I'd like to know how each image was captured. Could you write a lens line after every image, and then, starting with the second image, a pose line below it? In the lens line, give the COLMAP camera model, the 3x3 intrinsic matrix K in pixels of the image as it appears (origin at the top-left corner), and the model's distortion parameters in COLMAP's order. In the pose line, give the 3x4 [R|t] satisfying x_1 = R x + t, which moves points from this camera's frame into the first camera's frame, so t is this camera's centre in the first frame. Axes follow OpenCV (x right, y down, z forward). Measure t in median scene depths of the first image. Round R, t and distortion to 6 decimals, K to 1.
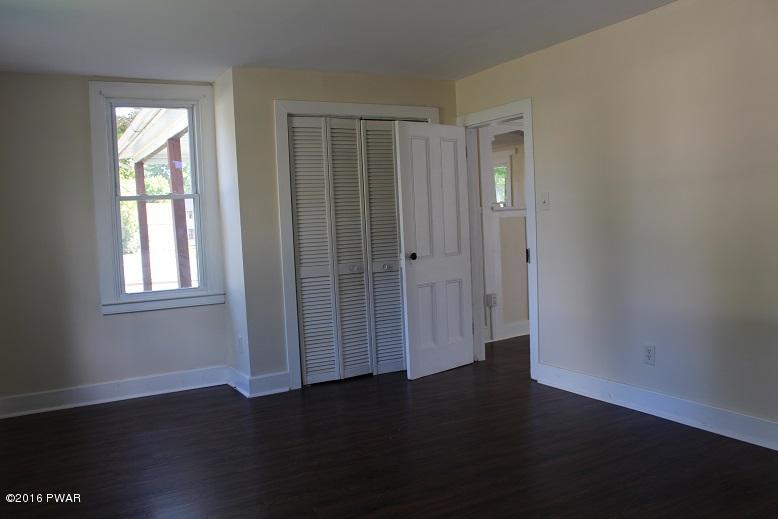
lens RADIAL K [[642.1, 0, 389.0], [0, 642.1, 259.5], [0, 0, 1]] dist [-0.144081, 0.110407]
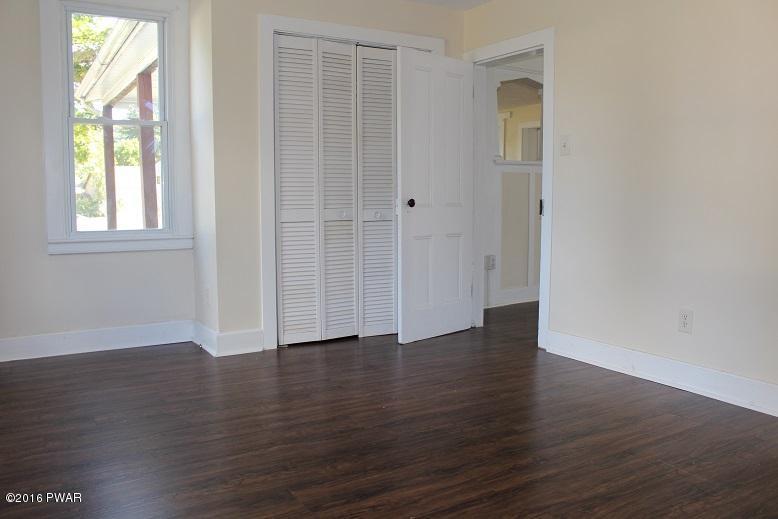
lens RADIAL K [[642.1, 0, 389.0], [0, 642.1, 259.5], [0, 0, 1]] dist [-0.144081, 0.110407]
pose [[0.998360, 0.041531, 0.039396, -0.023478], [-0.043005, 0.998378, 0.037316, 0.040882], [-0.037782, -0.038949, 0.998527, 0.124892]]
